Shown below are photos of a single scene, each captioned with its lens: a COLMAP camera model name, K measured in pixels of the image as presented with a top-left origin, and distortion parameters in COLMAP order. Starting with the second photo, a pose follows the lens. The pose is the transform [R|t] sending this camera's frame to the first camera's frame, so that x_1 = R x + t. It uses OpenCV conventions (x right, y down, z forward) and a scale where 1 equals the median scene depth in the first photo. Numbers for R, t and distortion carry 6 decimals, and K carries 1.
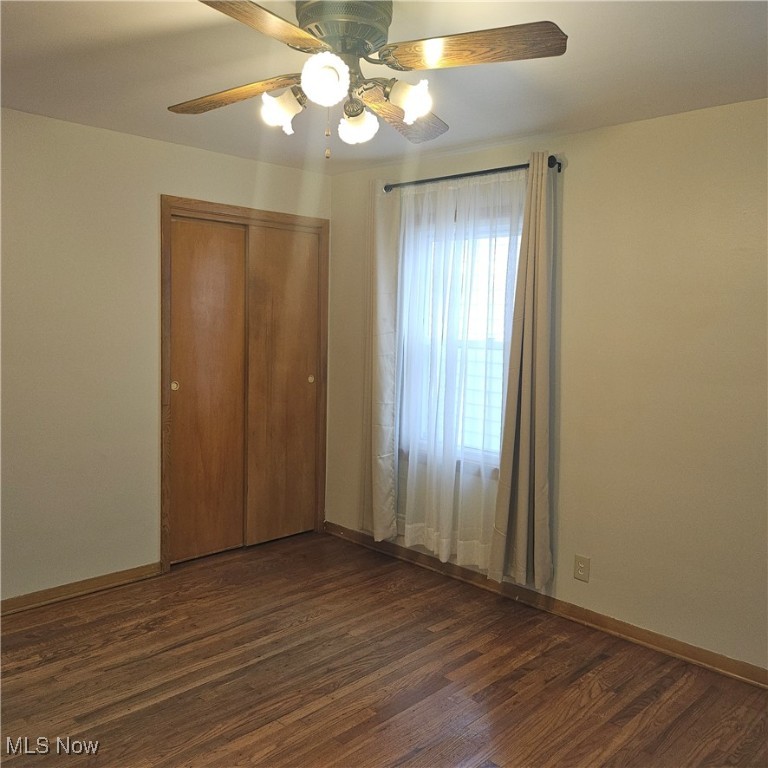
lens RADIAL K [[715.9, 0, 382.8], [0, 715.9, 383.9], [0, 0, 1]] dist [0.063778, -0.058519]
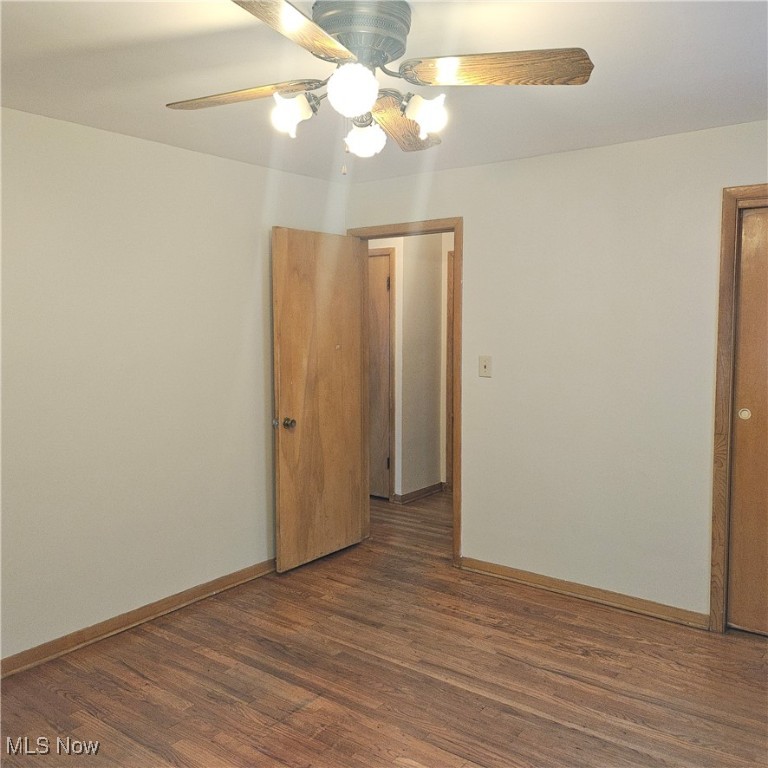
lens RADIAL K [[715.9, 0, 382.8], [0, 715.9, 383.9], [0, 0, 1]] dist [0.063778, -0.058519]
pose [[0.113993, 0.041367, -0.992620, 0.571132], [-0.099343, 0.994600, 0.030041, -0.007683], [0.988502, 0.095186, 0.117487, 0.617234]]
